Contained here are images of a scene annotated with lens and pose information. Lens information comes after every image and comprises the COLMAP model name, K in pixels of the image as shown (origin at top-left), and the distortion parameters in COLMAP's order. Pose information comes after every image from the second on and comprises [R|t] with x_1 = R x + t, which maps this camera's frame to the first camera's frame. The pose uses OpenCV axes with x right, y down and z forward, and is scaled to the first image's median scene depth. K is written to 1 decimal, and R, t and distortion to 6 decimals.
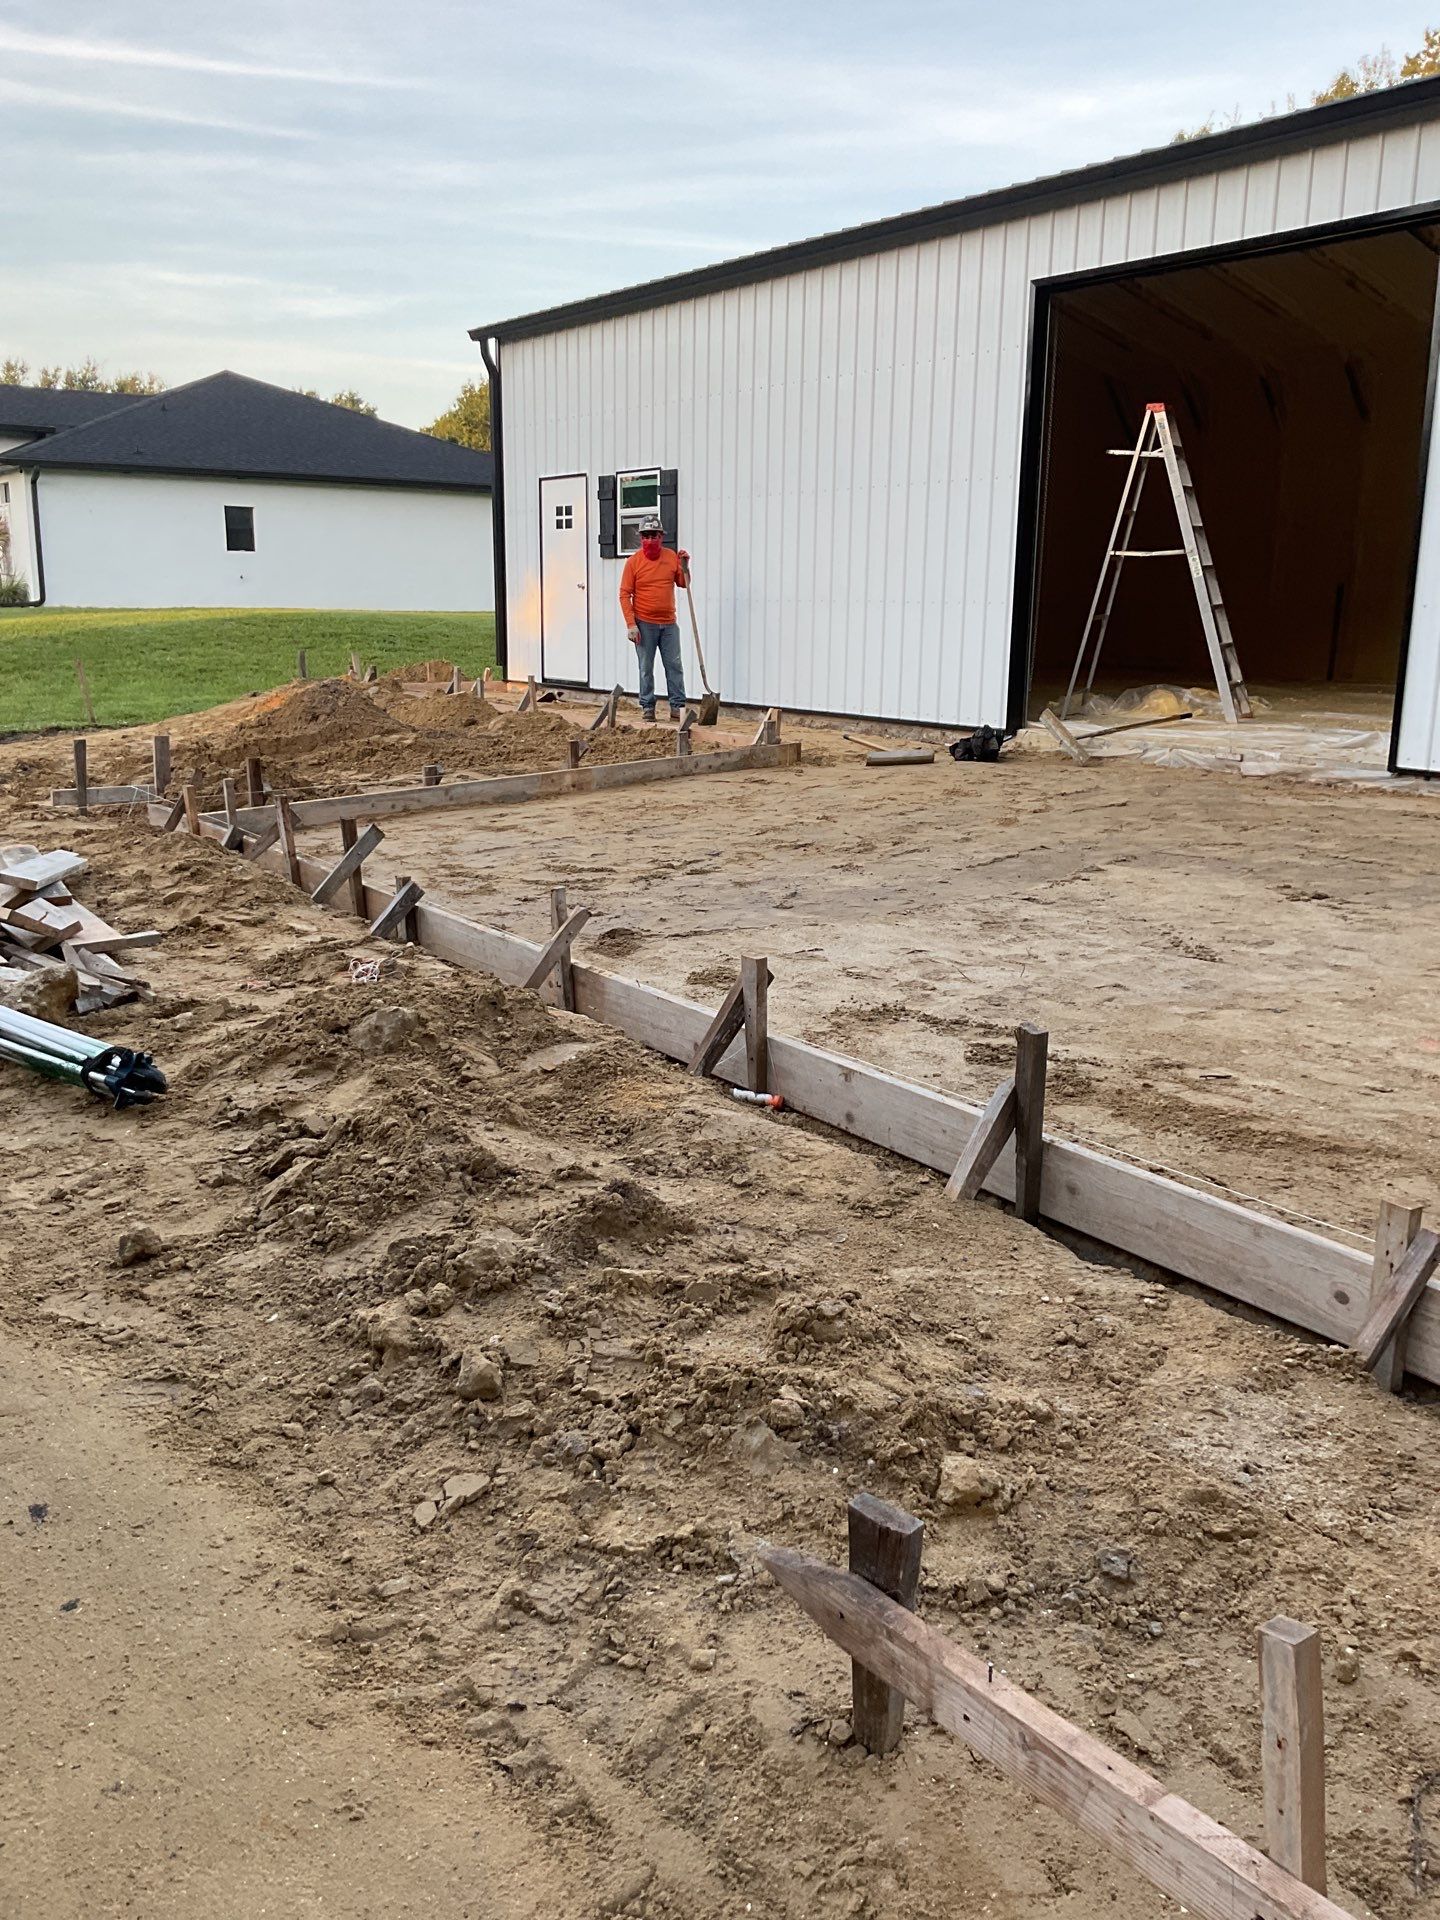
lens RADIAL K [[1571.9, 0, 720.0], [0, 1571.9, 960.0], [0, 0, 1]] dist [0.085071, -0.150968]
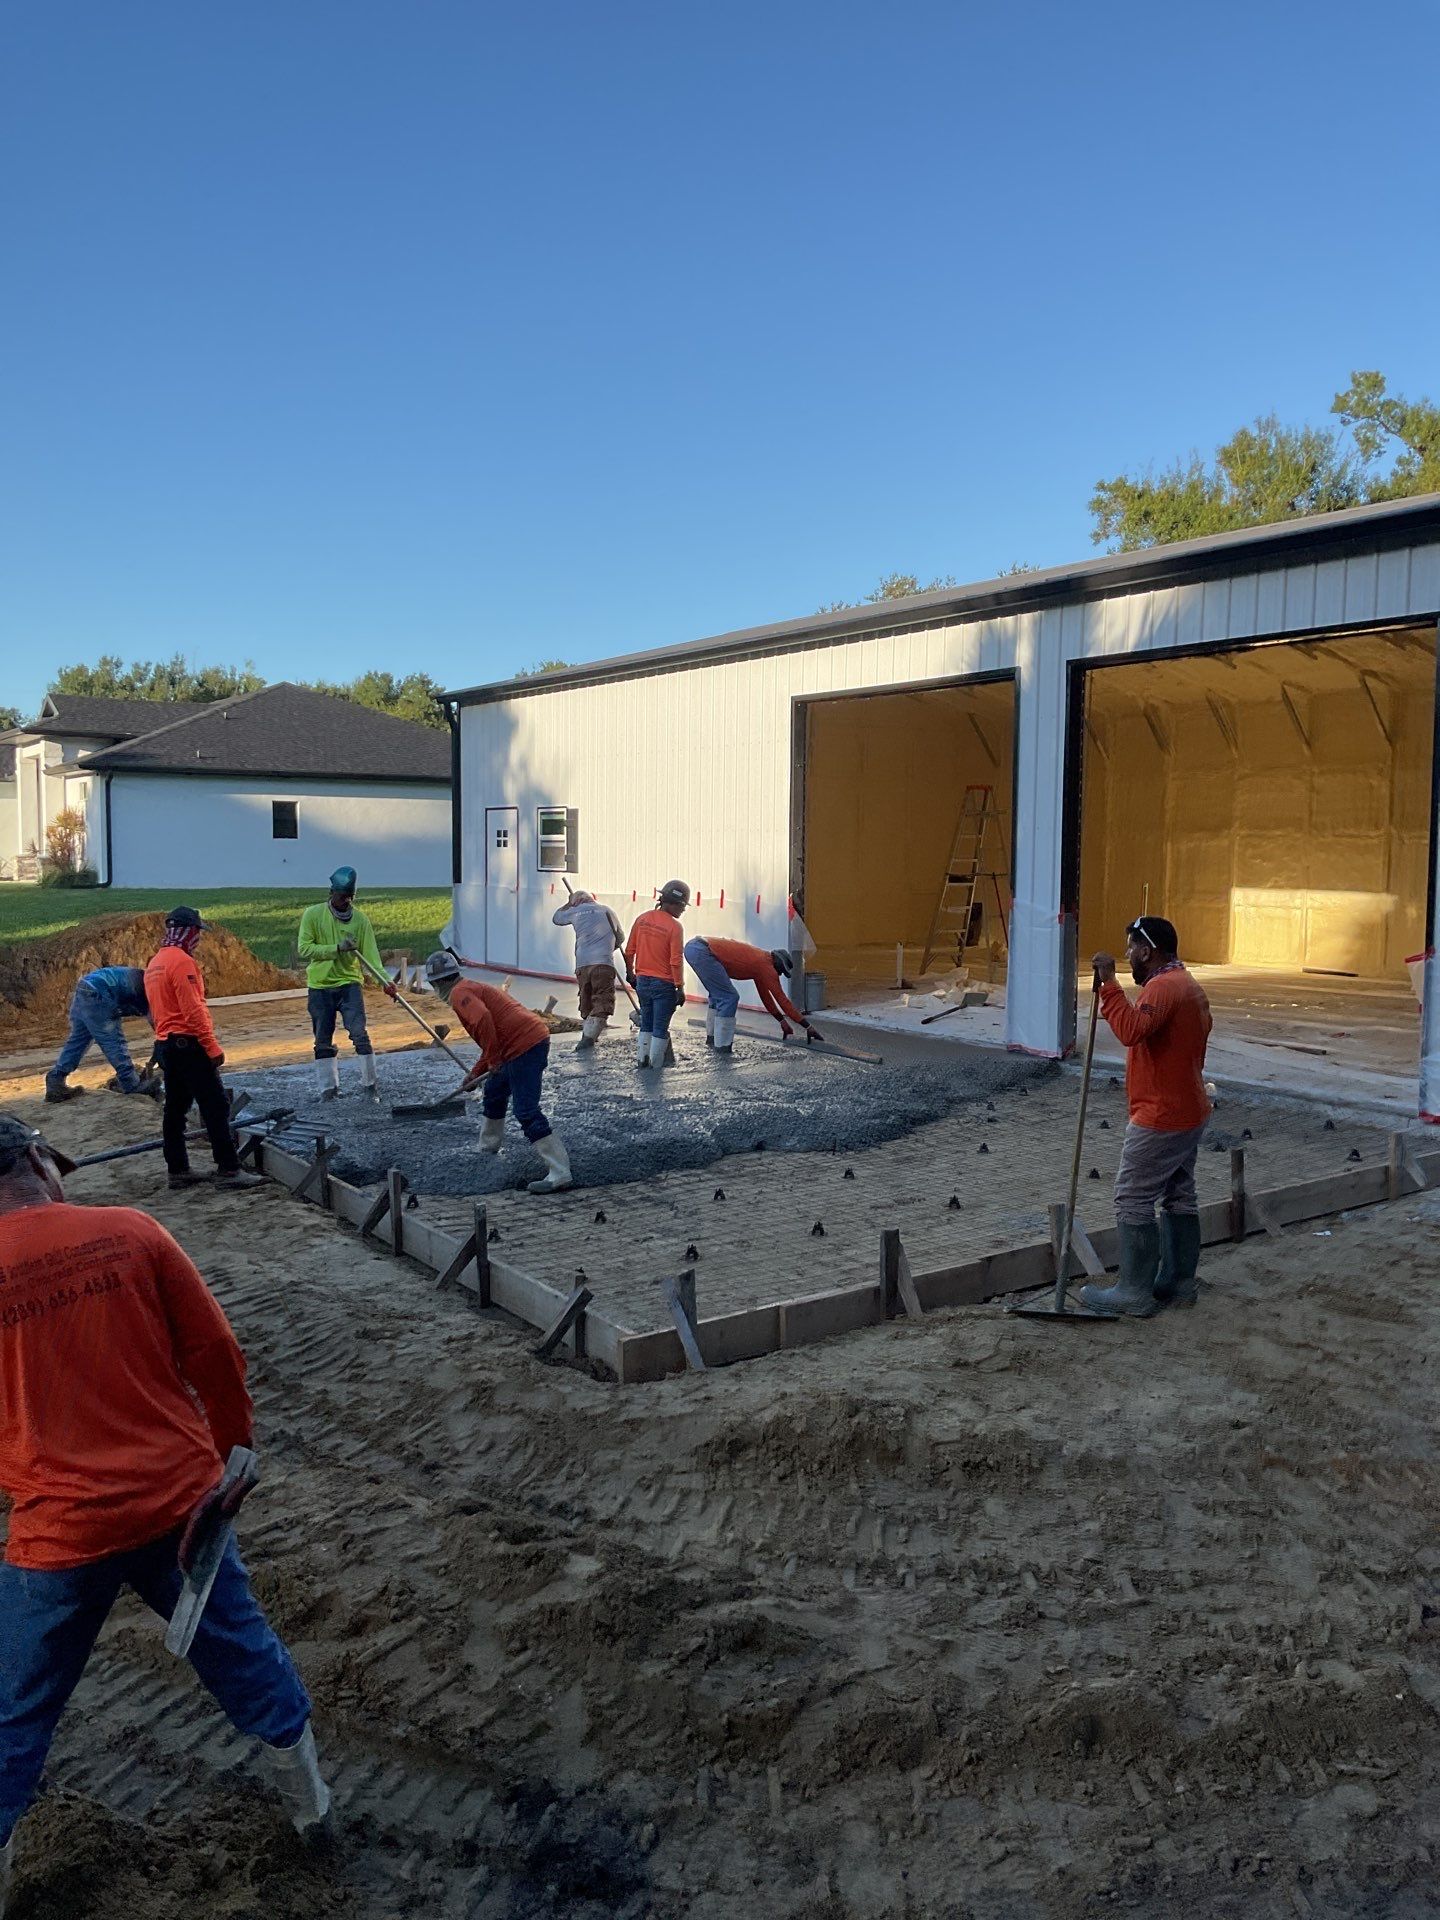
lens RADIAL K [[1564.2, 0, 720.0], [0, 1564.2, 960.0], [0, 0, 1]] dist [0.120564, -0.240939]
pose [[0.999159, 0.001467, -0.040979, 0.467013], [-0.007760, 0.988069, -0.153819, 0.034048], [0.040265, 0.154008, 0.987249, -0.812283]]
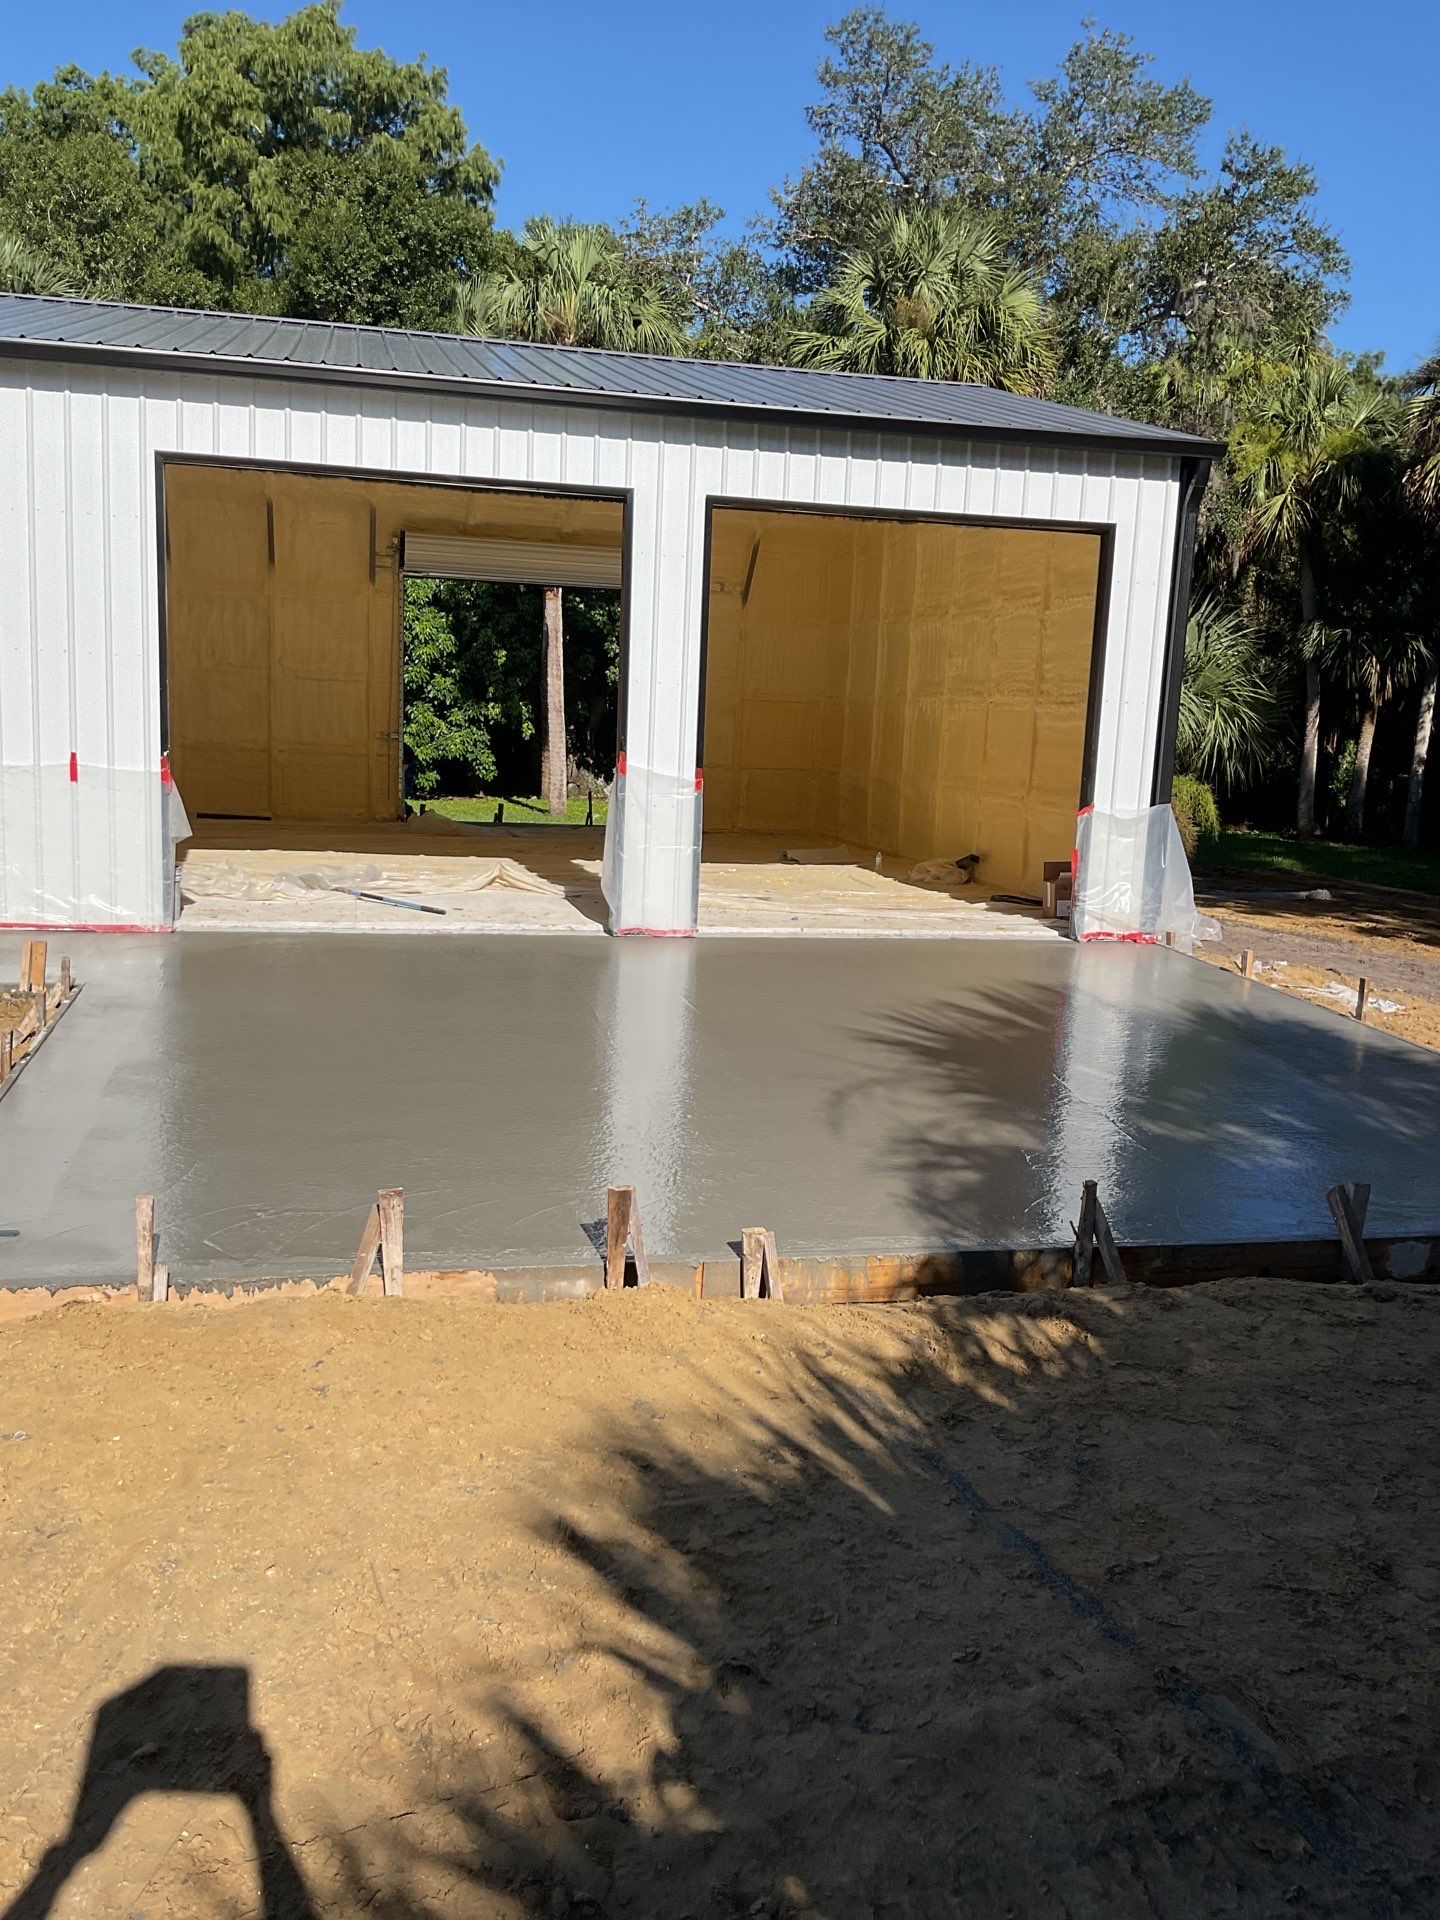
lens RADIAL K [[1571.9, 0, 720.0], [0, 1571.9, 960.0], [0, 0, 1]] dist [0.085071, -0.150968]
pose [[0.387690, -0.139420, 0.911185, -1.382660], [0.167412, 0.982706, 0.079133, -0.383698], [-0.906460, 0.121864, 0.404326, 0.906716]]
